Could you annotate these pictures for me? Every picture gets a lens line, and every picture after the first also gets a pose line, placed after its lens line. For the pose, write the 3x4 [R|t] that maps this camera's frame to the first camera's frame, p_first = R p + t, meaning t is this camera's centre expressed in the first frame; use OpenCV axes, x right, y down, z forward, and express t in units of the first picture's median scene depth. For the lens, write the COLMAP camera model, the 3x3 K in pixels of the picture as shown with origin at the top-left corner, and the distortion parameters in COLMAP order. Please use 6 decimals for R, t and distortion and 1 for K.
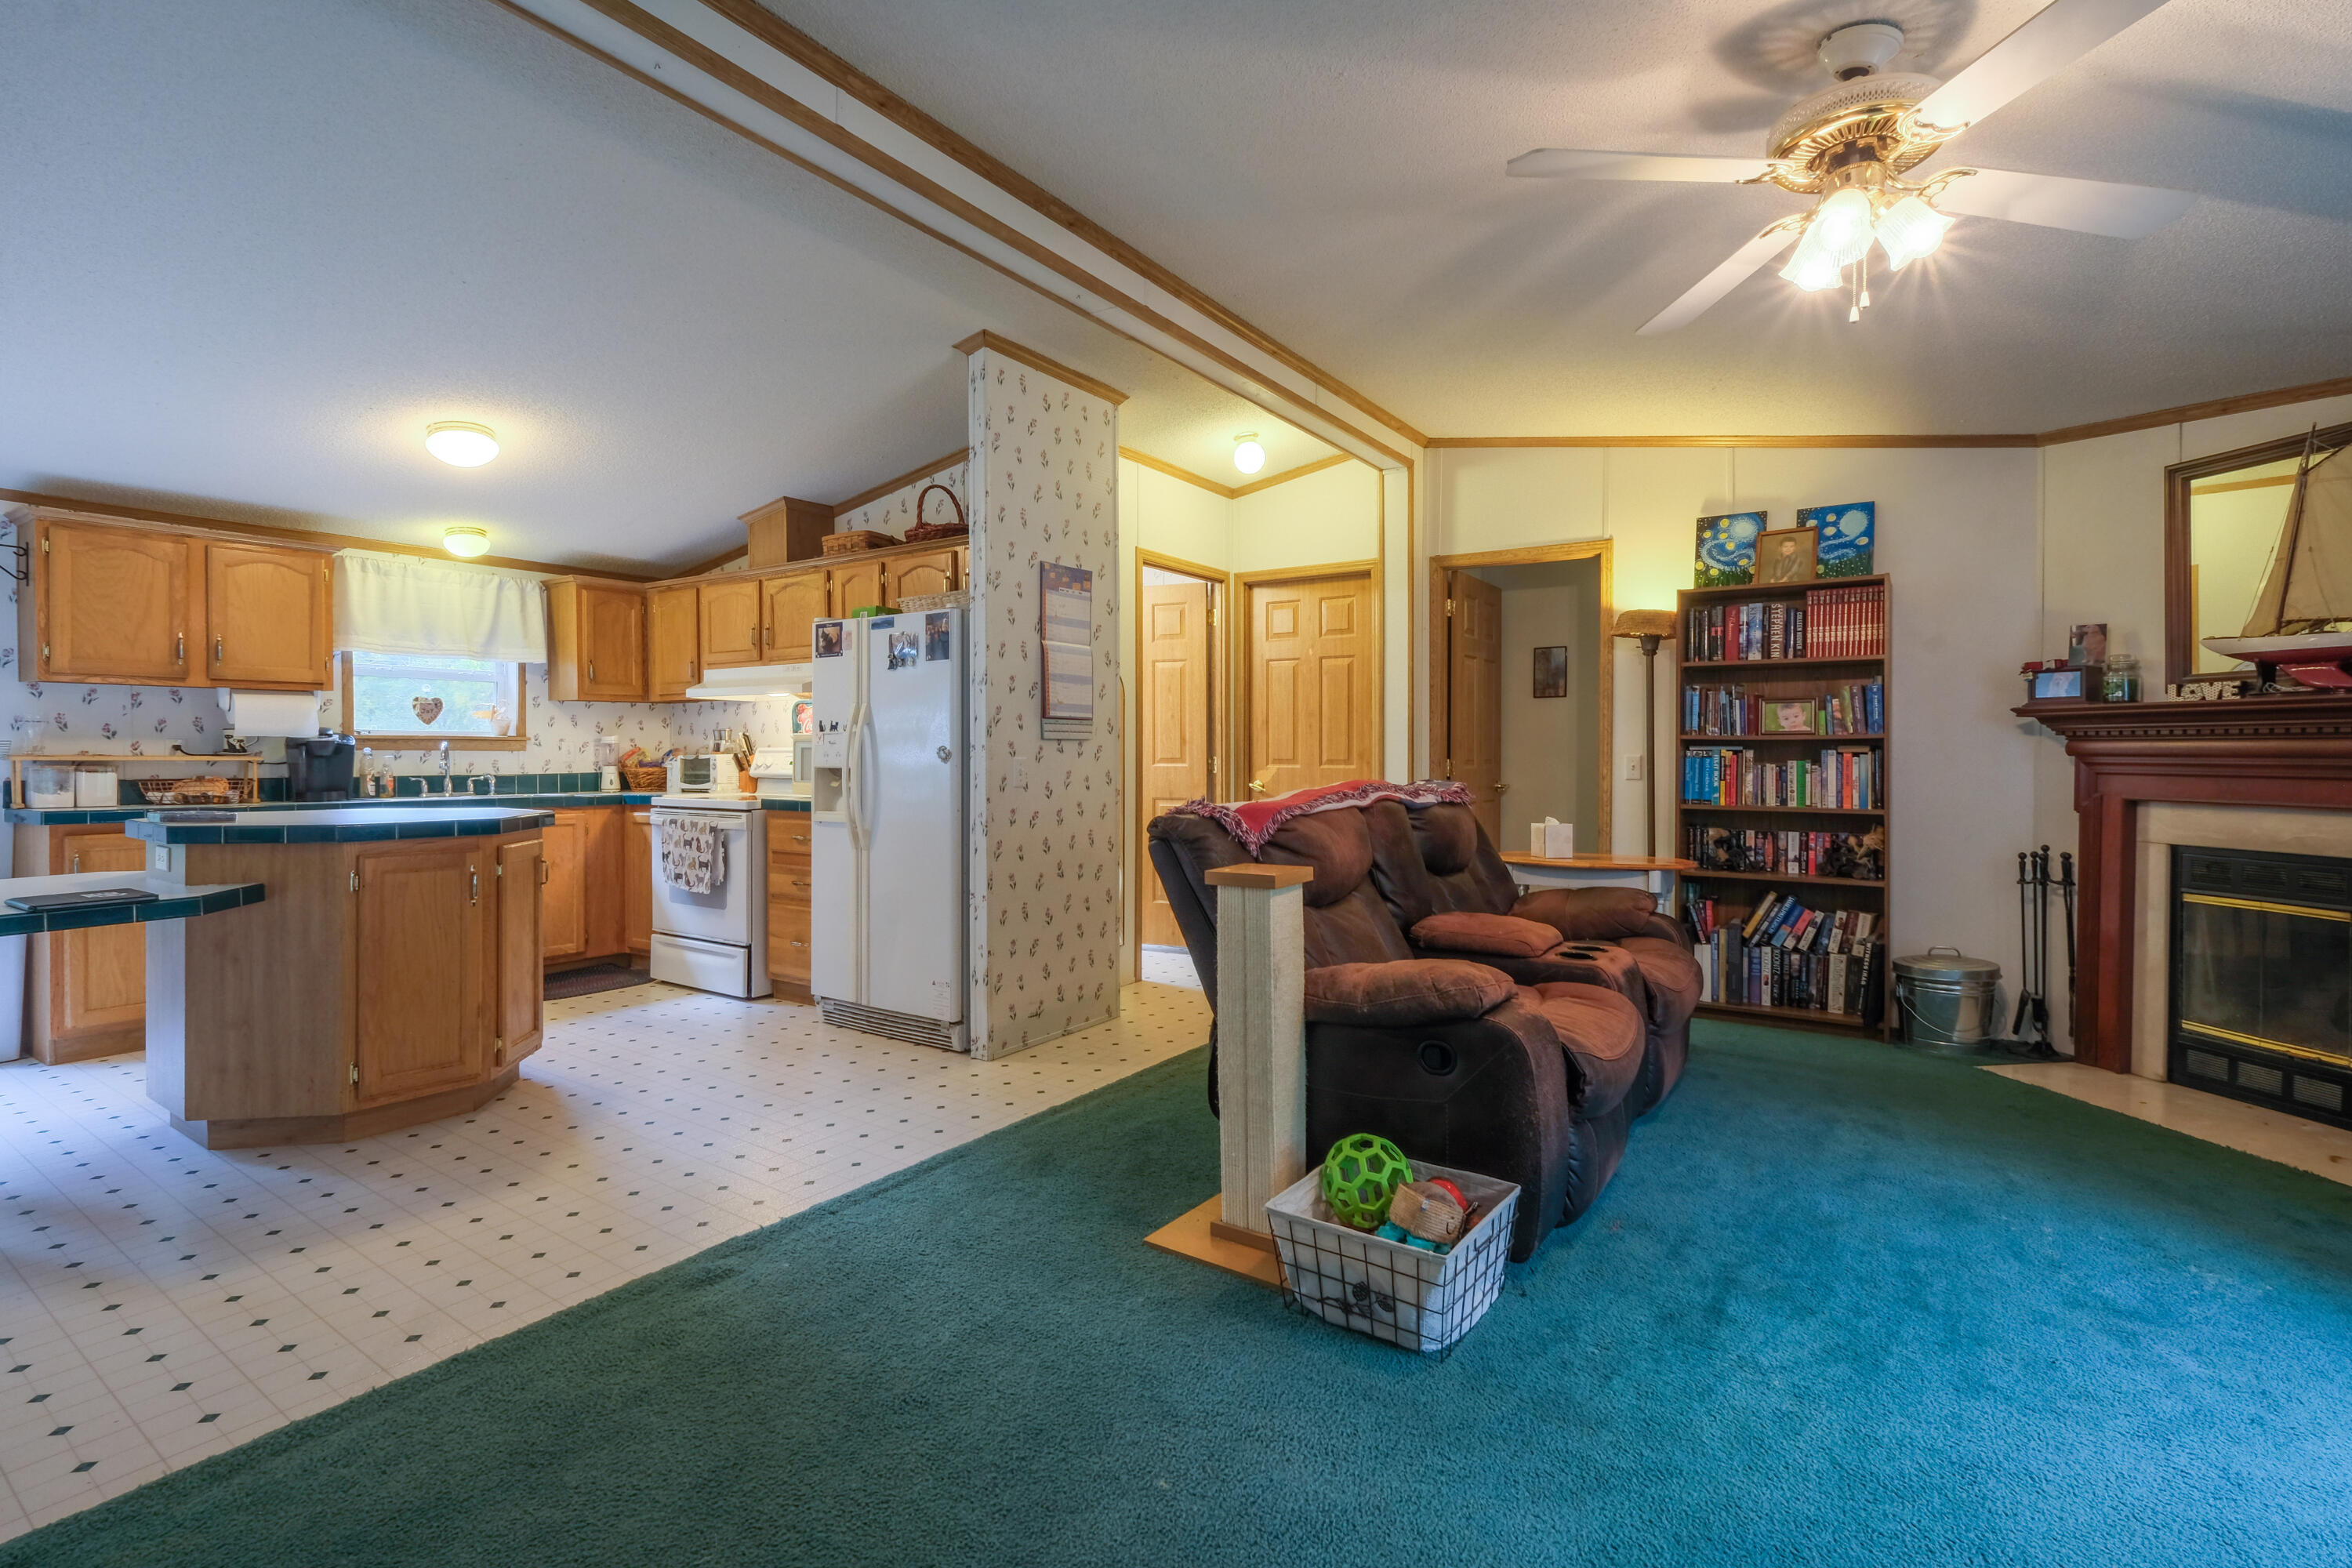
lens RADIAL K [[1081.0, 0, 1176.0], [0, 1081.0, 784.0], [0, 0, 1]] dist [-0.000471, 0.000104]
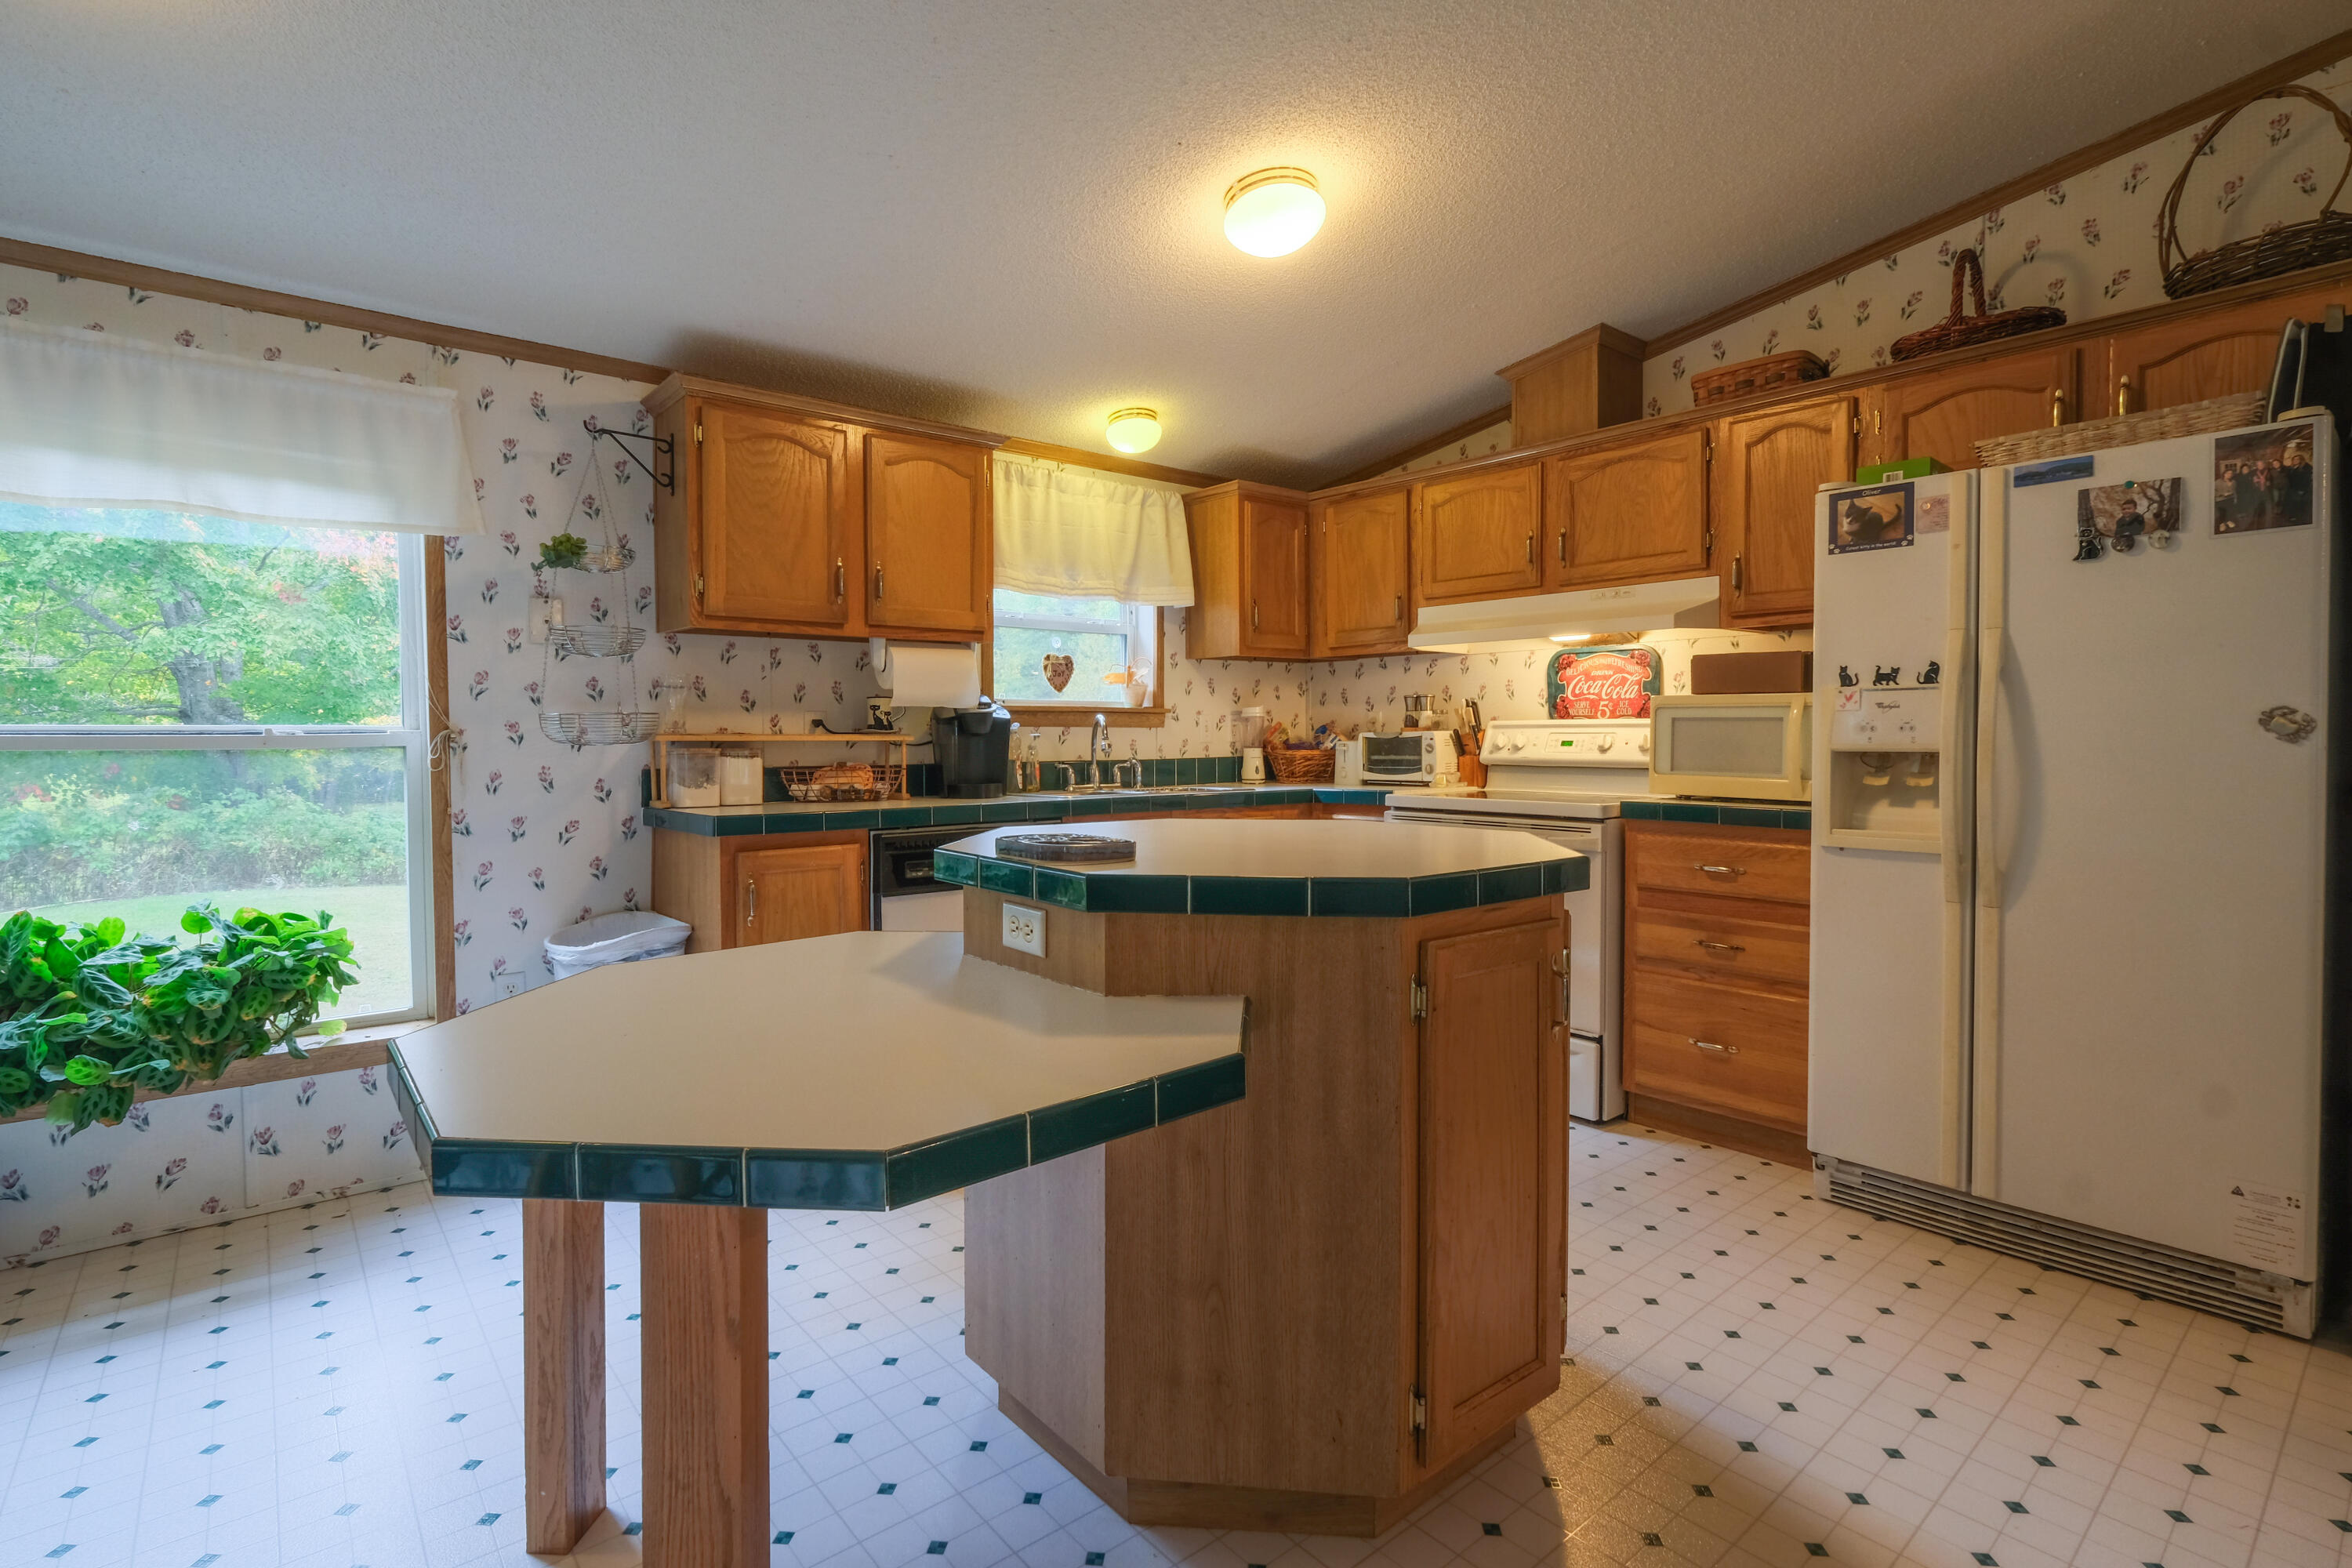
lens RADIAL K [[1110.8, 0, 1176.0], [0, 1110.8, 784.0], [0, 0, 1]] dist [0.000060, 0.000149]
pose [[0.962702, 0.008322, -0.270435, -0.457892], [-0.003757, 0.999842, 0.017394, -0.006149], [0.270537, -0.015729, 0.962581, 0.322054]]
